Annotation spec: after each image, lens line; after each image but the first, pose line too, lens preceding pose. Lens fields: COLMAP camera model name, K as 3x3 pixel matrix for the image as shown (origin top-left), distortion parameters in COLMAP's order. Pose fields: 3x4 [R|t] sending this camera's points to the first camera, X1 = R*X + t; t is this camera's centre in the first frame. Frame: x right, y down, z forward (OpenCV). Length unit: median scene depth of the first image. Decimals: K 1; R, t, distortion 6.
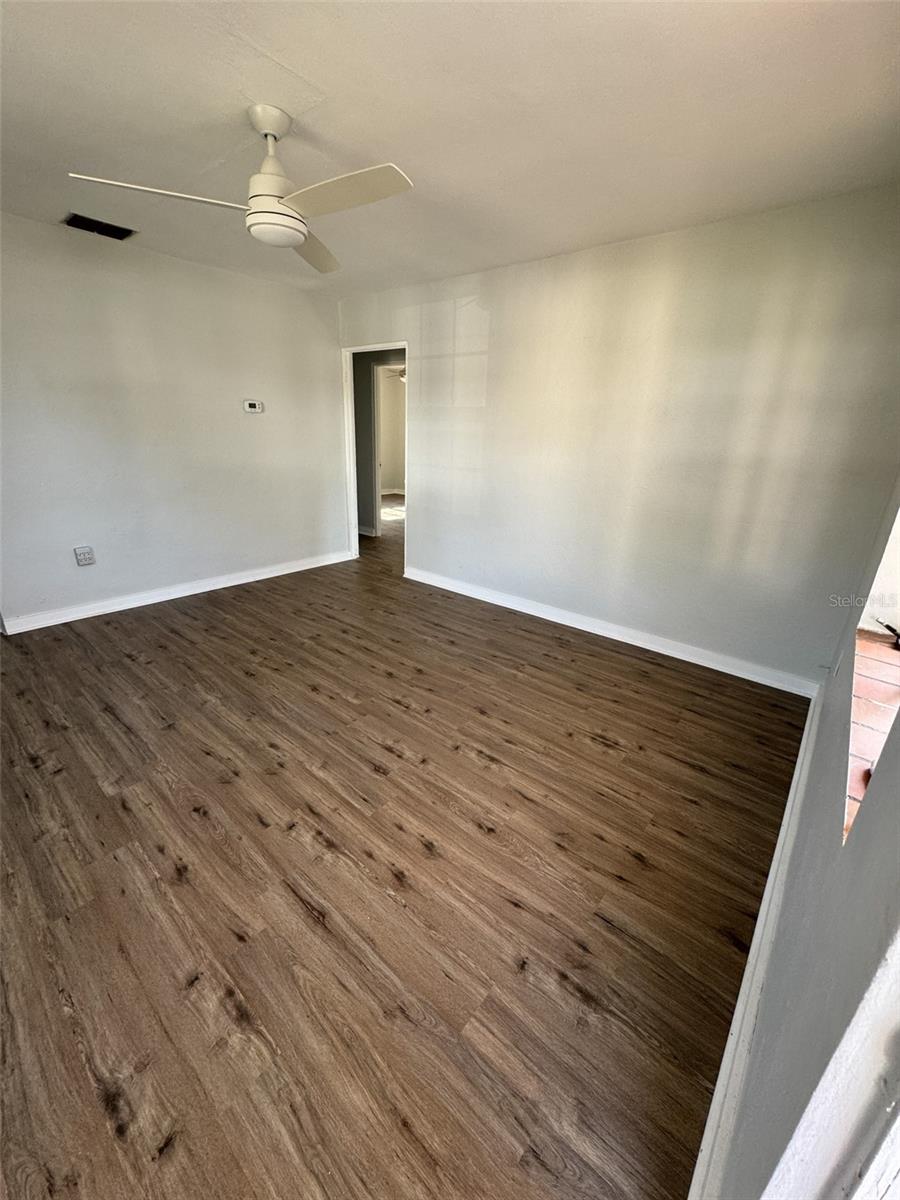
lens RADIAL K [[478.4, 0, 450.0], [0, 478.4, 600.0], [0, 0, 1]] dist [-0.002421, 0.000199]
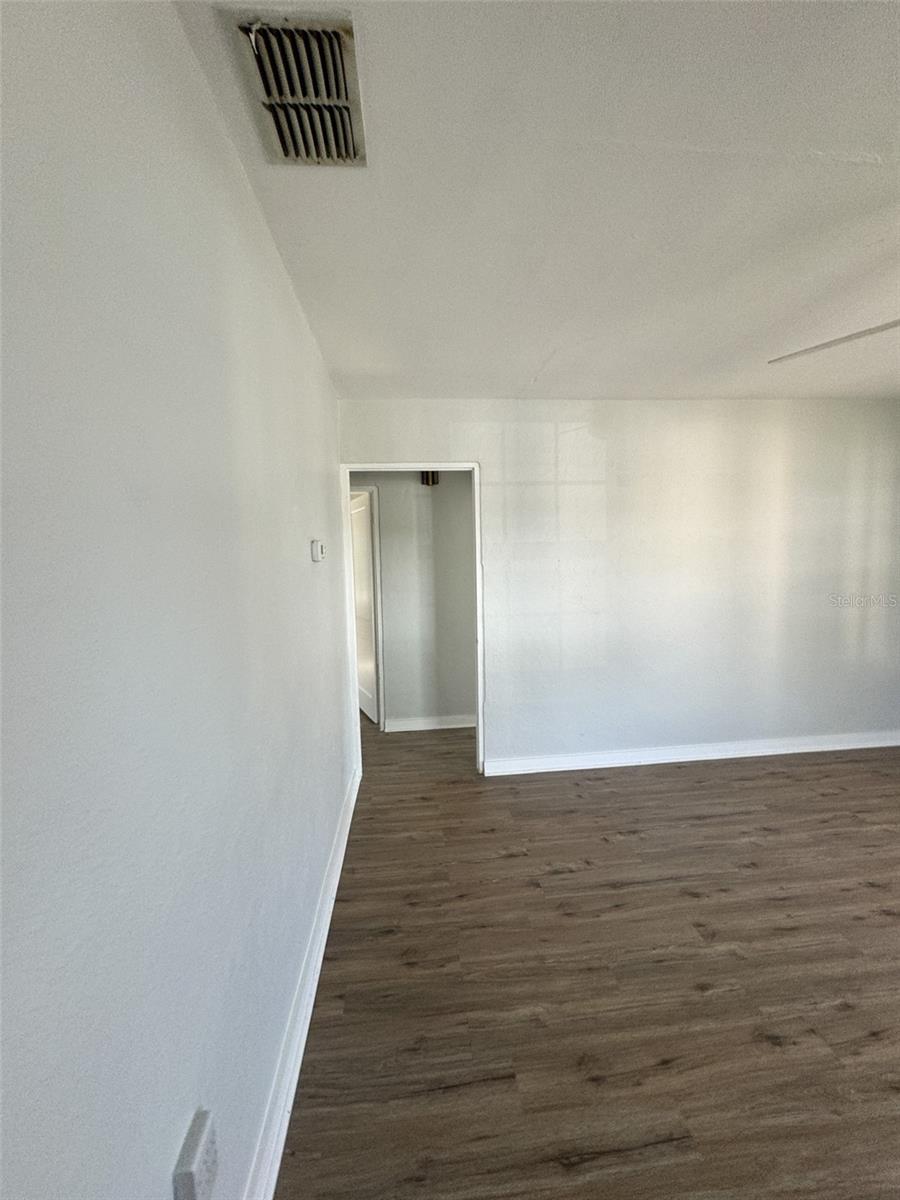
lens RADIAL K [[478.4, 0, 450.0], [0, 478.4, 600.0], [0, 0, 1]] dist [-0.002421, 0.000199]
pose [[0.699426, -0.114231, 0.705517, -1.000057], [0.291691, 0.946813, -0.135874, -0.357101], [-0.652472, 0.300826, 0.695546, 0.826064]]
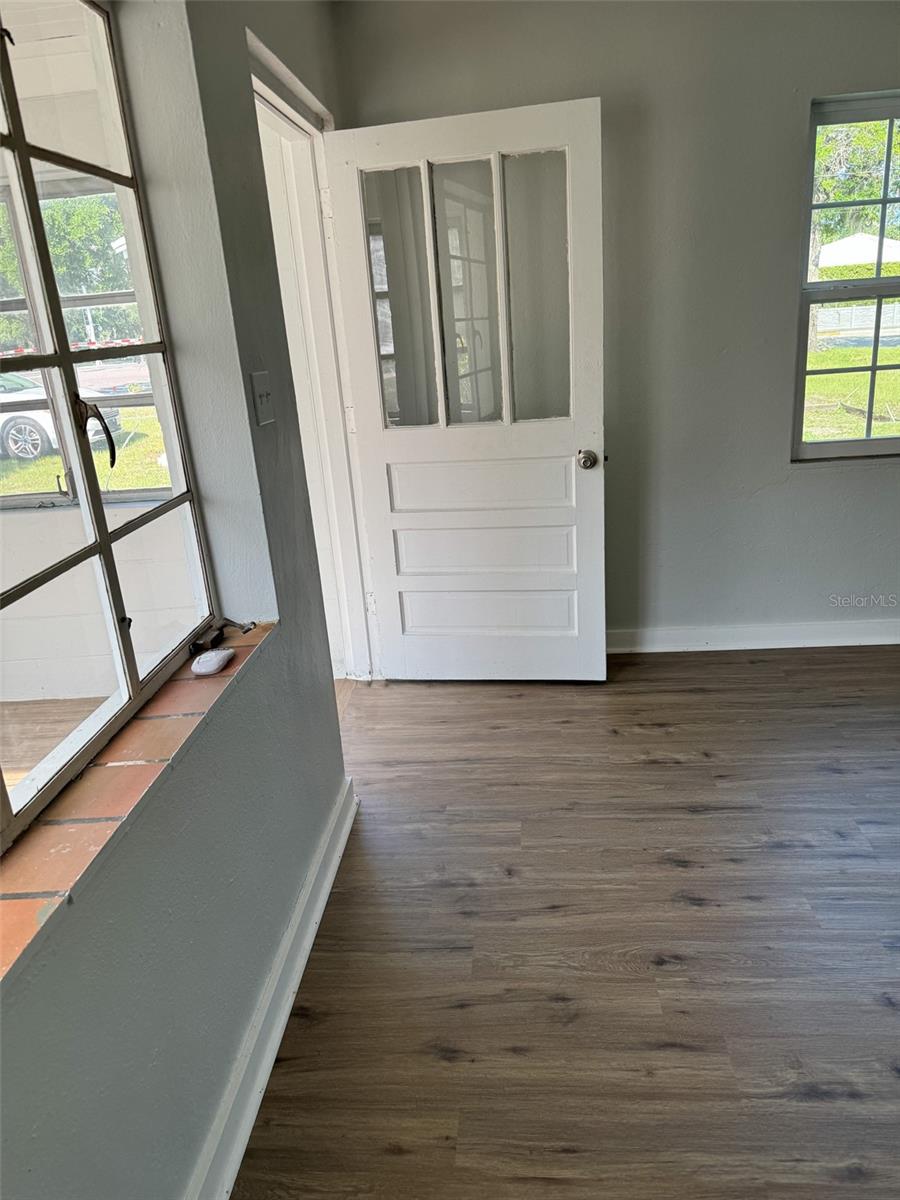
lens RADIAL K [[844.6, 0, 450.0], [0, 844.6, 600.0], [0, 0, 1]] dist [0.124611, -0.183060]
pose [[-0.811734, 0.207757, -0.545825, 0.512292], [-0.156346, 0.823174, 0.545839, -0.289857], [0.562711, 0.528414, -0.635717, 0.827188]]
